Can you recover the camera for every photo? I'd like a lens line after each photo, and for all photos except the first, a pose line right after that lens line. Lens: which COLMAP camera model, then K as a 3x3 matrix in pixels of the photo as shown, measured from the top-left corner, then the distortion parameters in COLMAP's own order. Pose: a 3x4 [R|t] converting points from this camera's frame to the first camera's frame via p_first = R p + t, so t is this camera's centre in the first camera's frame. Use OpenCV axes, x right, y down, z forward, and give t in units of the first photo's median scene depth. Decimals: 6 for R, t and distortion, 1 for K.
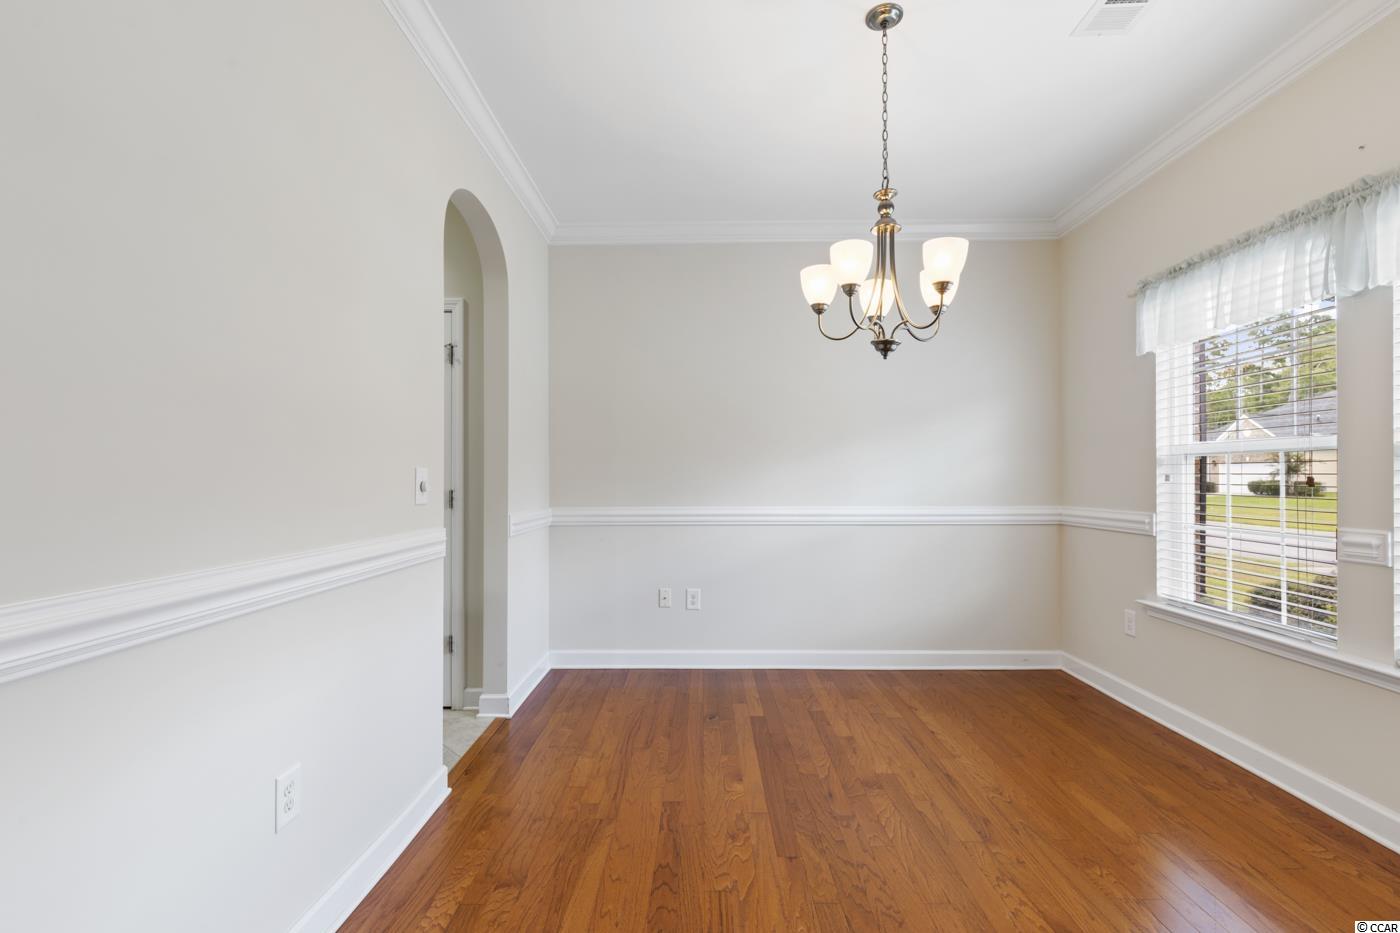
lens RADIAL K [[639.5, 0, 693.1], [0, 639.5, 473.9], [0, 0, 1]] dist [0.004966, -0.000505]
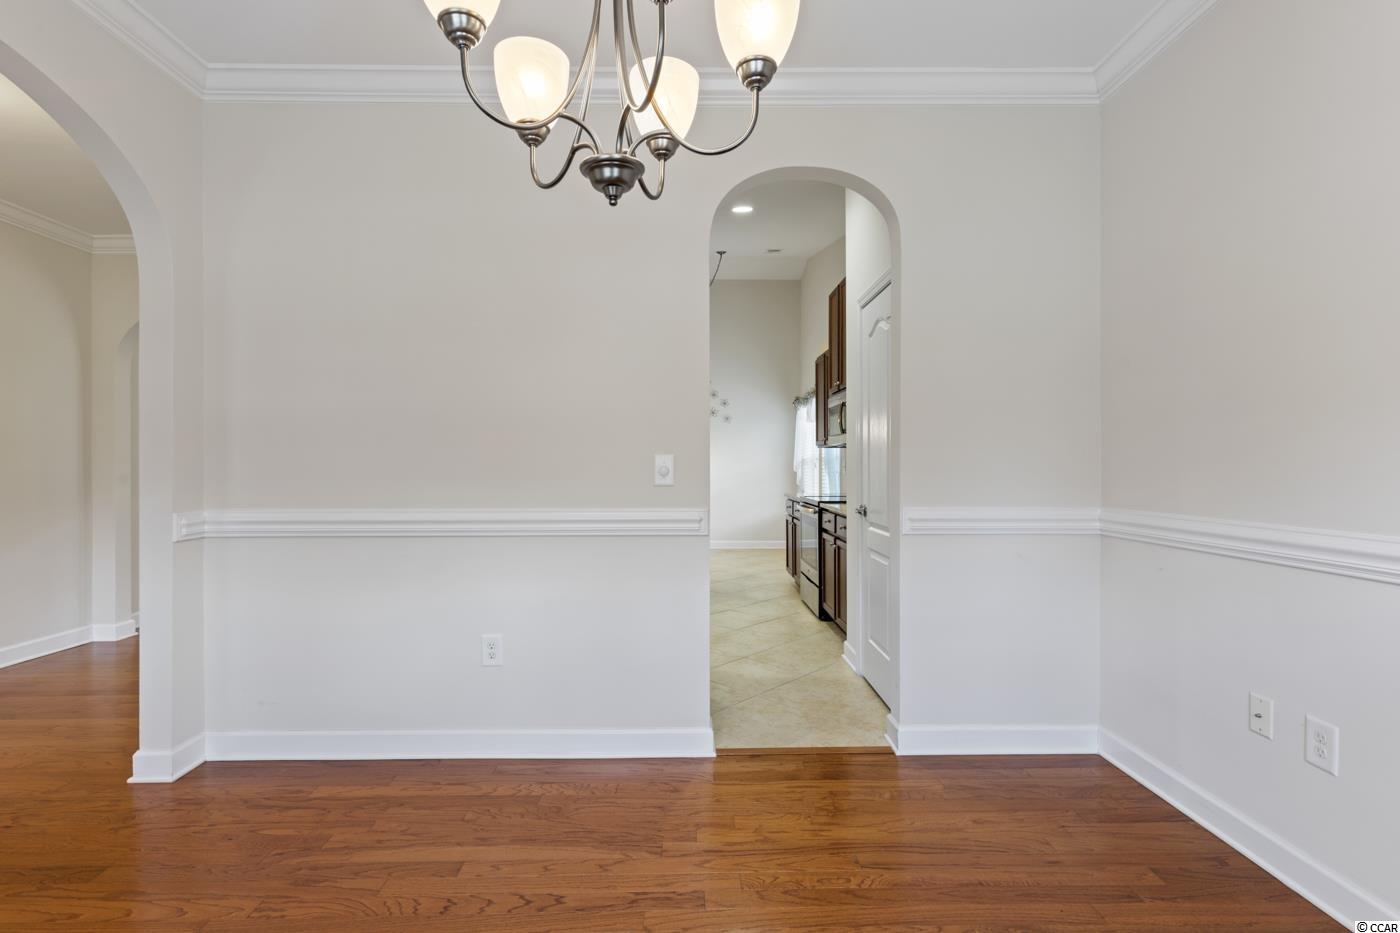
lens RADIAL K [[640.1, 0, 698.7], [0, 640.1, 464.9], [0, 0, 1]] dist [0.001738, -0.000587]
pose [[0.041360, 0.007581, -0.999116, 0.582657], [0.007837, 0.999938, 0.007911, 0.001733], [0.999114, -0.008157, 0.041298, 0.799025]]
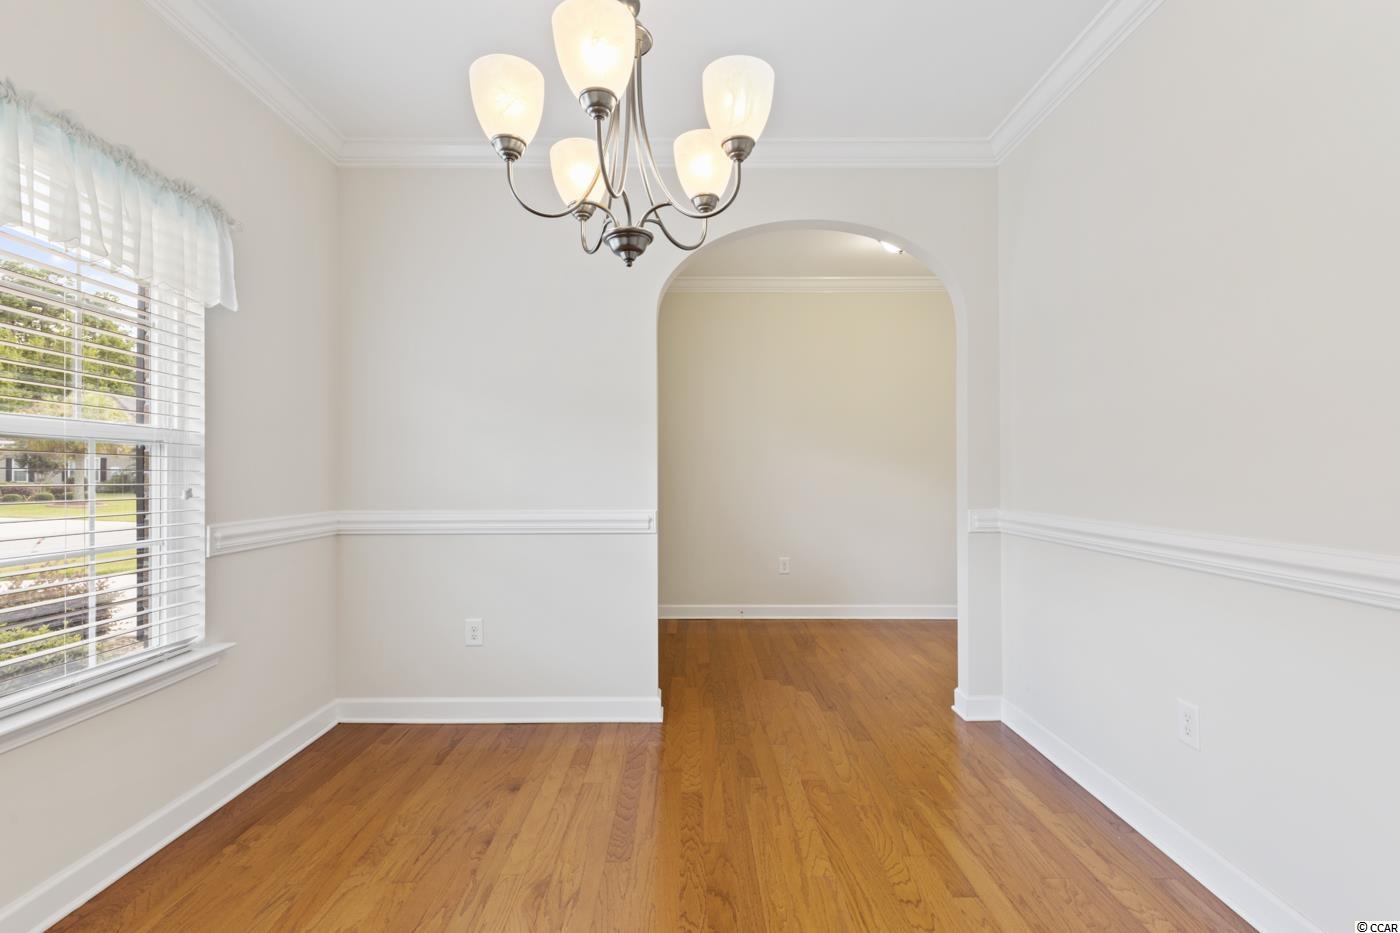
lens RADIAL K [[639.5, 0, 693.1], [0, 639.5, 473.9], [0, 0, 1]] dist [0.004966, -0.000505]
pose [[-0.999472, 0.000603, -0.032486, 0.202566], [0.000678, 0.999997, -0.002319, 0.009606], [0.032484, -0.002339, -0.999470, 1.195019]]
